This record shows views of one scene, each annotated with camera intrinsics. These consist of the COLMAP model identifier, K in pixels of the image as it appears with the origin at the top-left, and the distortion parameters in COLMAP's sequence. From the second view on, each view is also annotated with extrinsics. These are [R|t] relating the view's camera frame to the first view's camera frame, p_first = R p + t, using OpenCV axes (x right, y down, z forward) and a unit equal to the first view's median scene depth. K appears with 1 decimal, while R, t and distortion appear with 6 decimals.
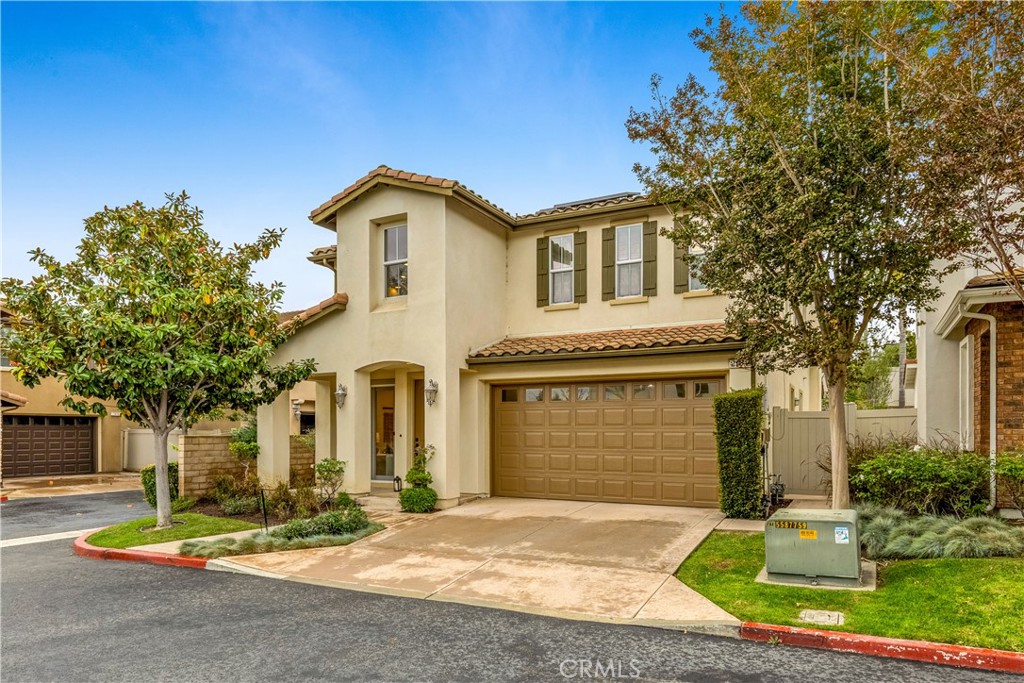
lens RADIAL K [[548.9, 0, 512.0], [0, 548.9, 337.6], [0, 0, 1]] dist [-0.000638, -0.000181]
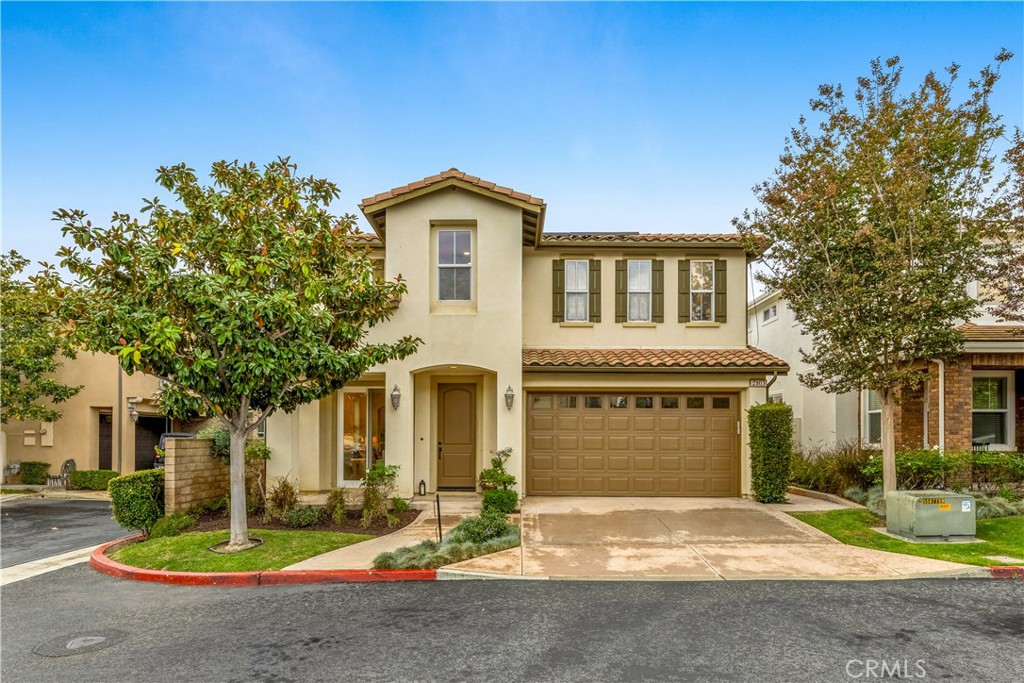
lens RADIAL K [[516.4, 0, 512.0], [0, 516.4, 346.0], [0, 0, 1]] dist [0.001454, -0.001529]
pose [[0.920536, 0.072789, 0.383816, -0.488813], [-0.070311, 0.997314, -0.020504, 0.021638], [-0.384278, -0.008111, 0.923182, 0.089320]]
